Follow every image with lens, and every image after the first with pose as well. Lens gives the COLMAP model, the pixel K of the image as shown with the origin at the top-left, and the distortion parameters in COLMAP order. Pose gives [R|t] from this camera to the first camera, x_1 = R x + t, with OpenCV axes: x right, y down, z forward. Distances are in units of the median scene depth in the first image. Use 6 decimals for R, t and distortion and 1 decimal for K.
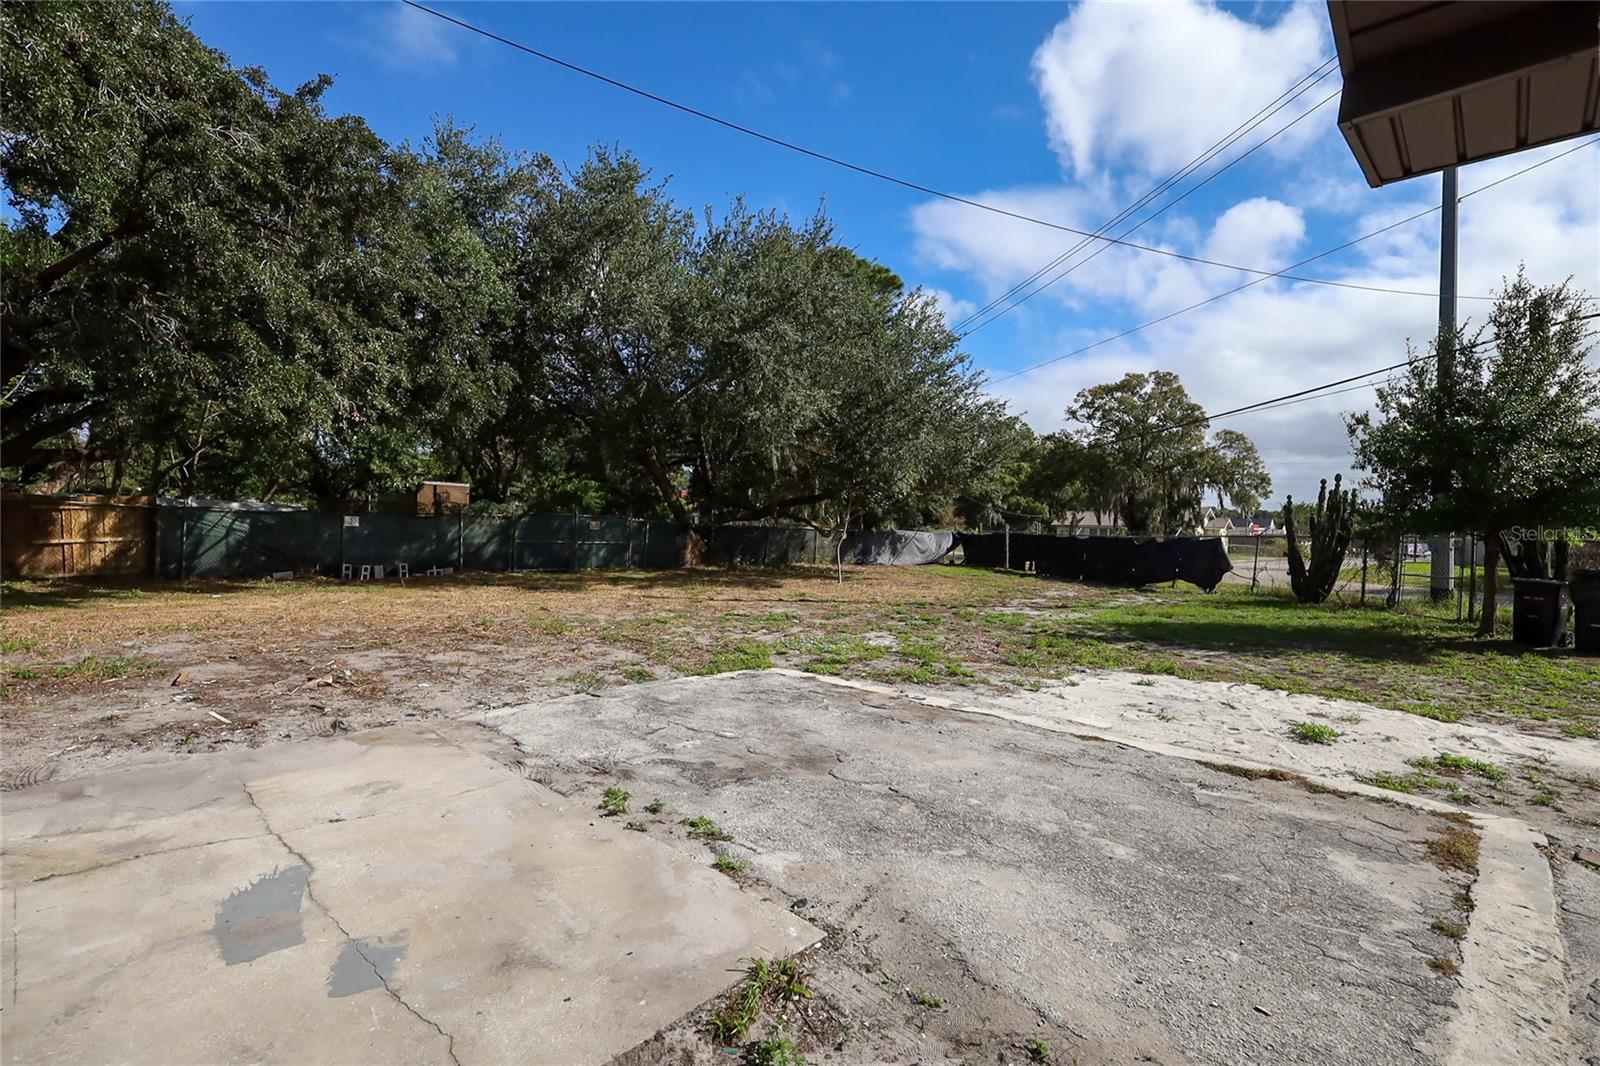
lens RADIAL K [[743.6, 0, 804.1], [0, 743.6, 532.4], [0, 0, 1]] dist [0.005489, -0.001058]
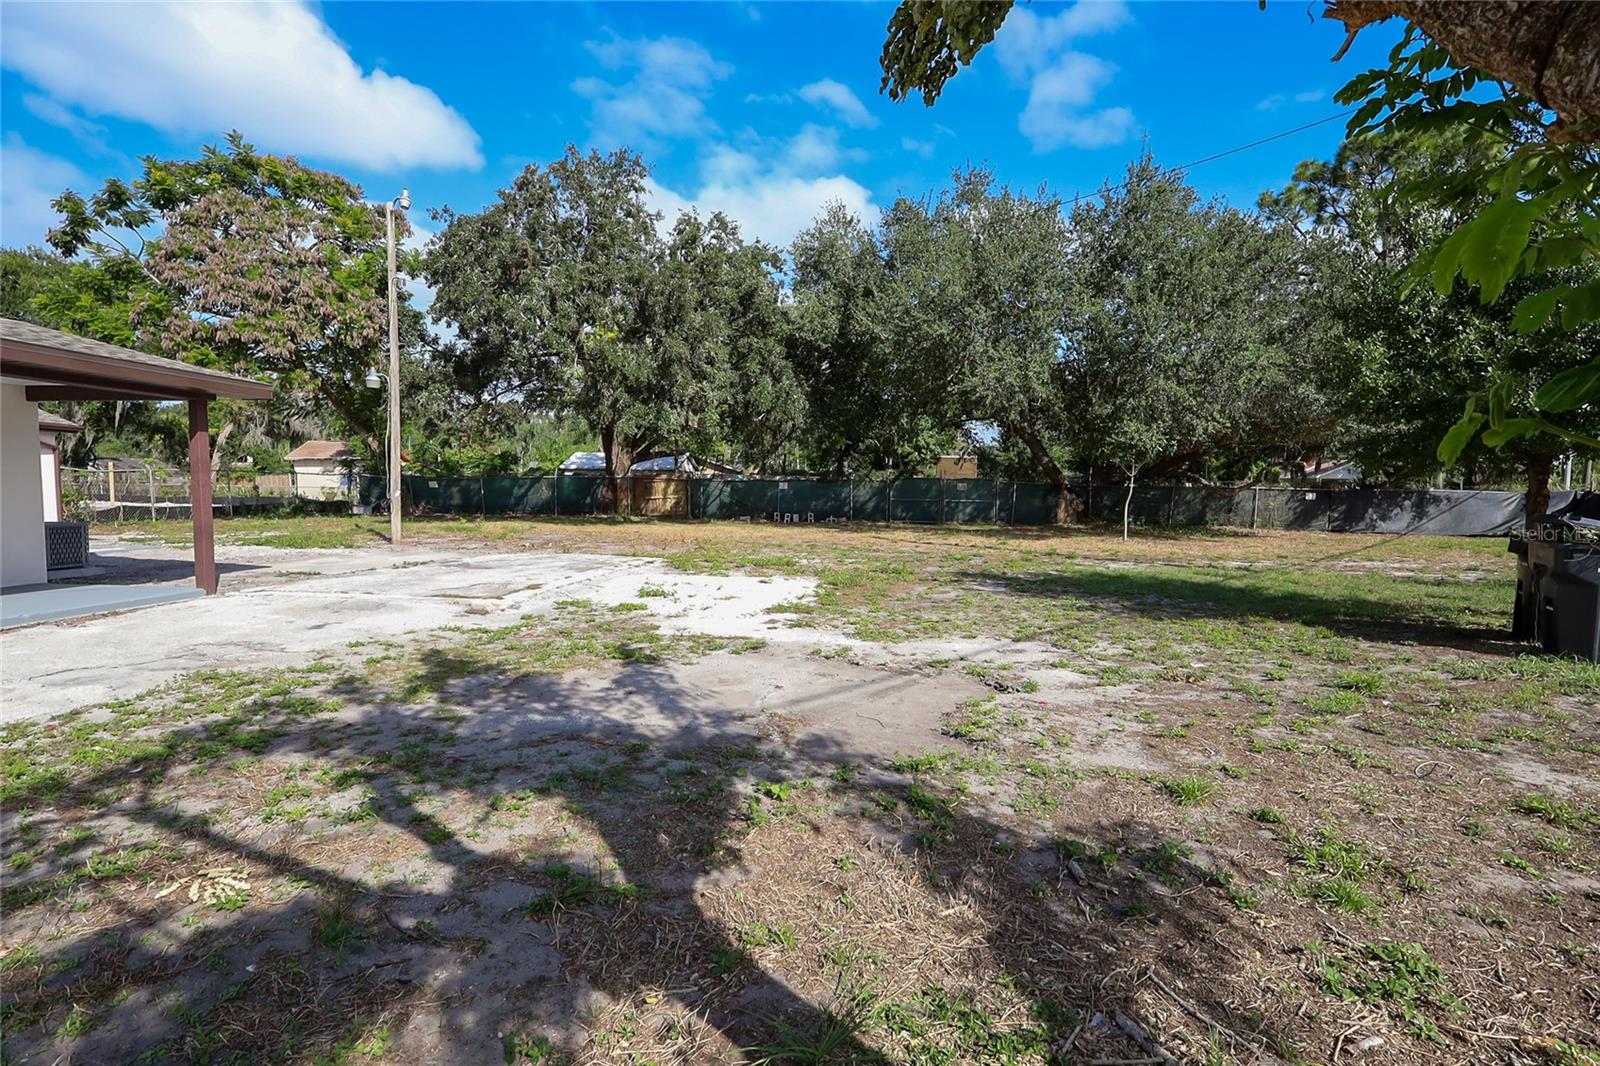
lens RADIAL K [[743.6, 0, 795.7], [0, 743.6, 532.6], [0, 0, 1]] dist [0.005489, -0.001058]
pose [[0.592026, 0.031788, -0.805292, 0.606316], [0.000363, 0.999211, 0.039710, 0.019444], [0.805919, -0.023802, 0.591547, 0.079172]]
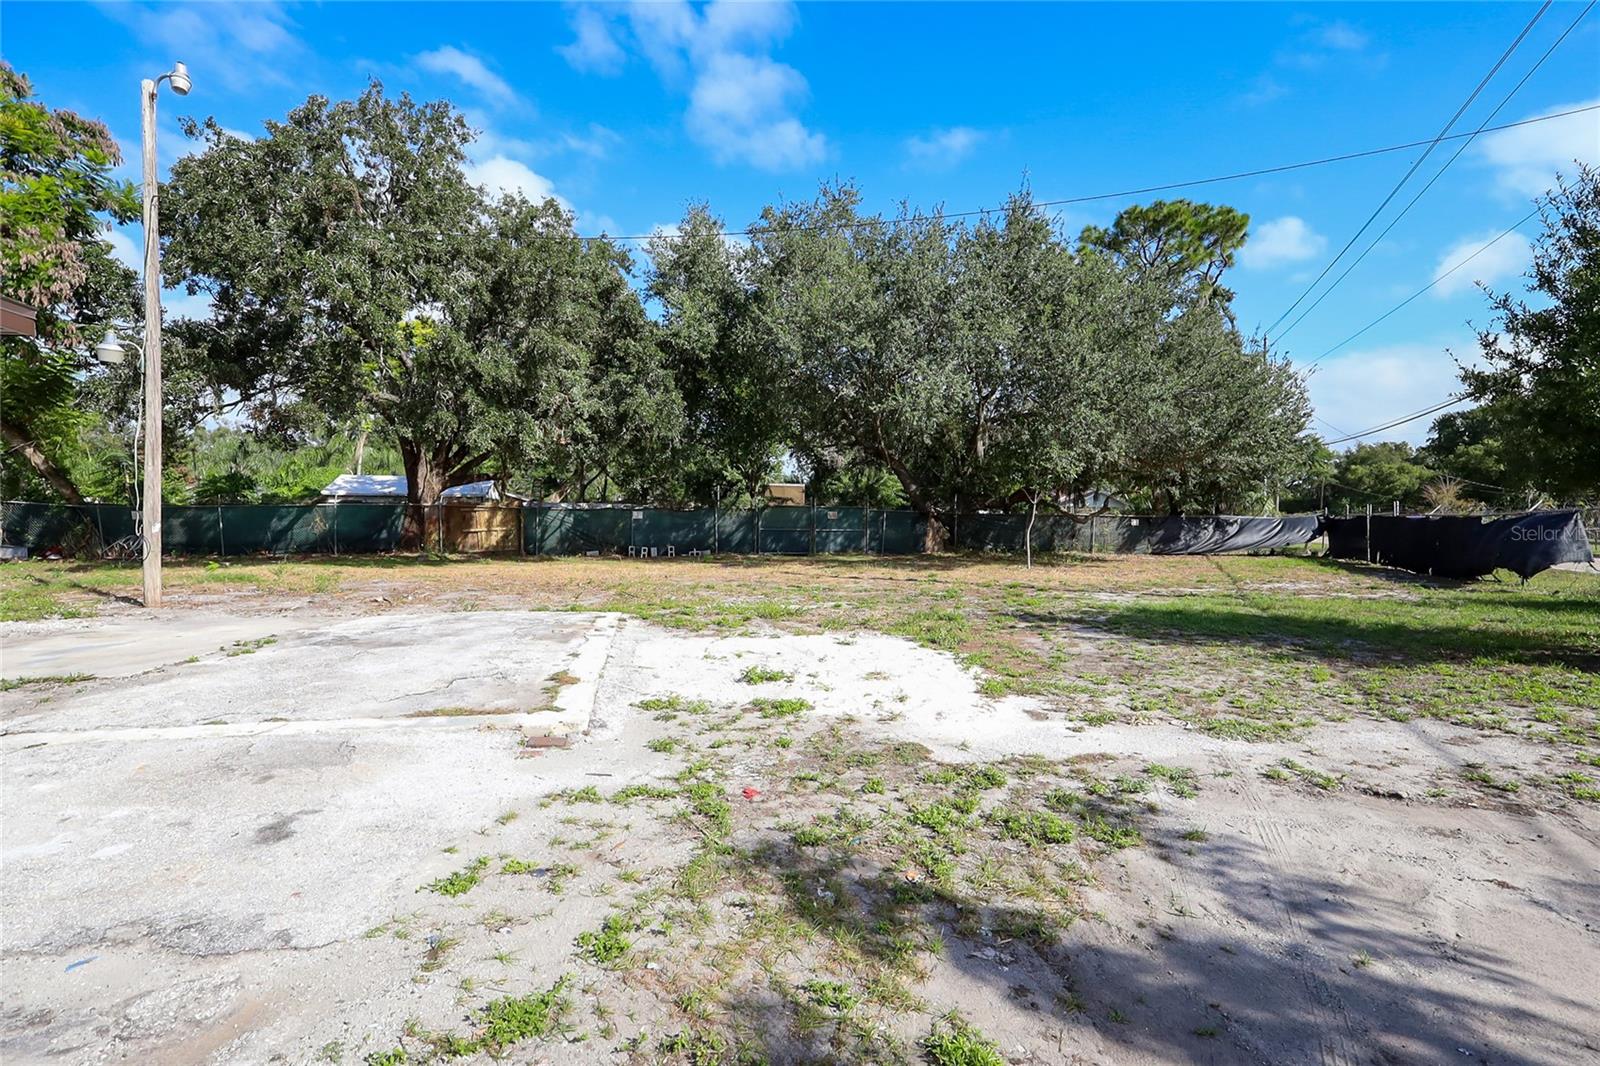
lens RADIAL K [[743.6, 0, 797.9], [0, 743.6, 529.9], [0, 0, 1]] dist [0.005489, -0.001058]
pose [[0.820332, -0.011549, -0.571771, 0.371358], [0.012468, 0.999920, -0.002309, 0.017320], [0.571751, -0.005235, 0.820410, 0.042125]]
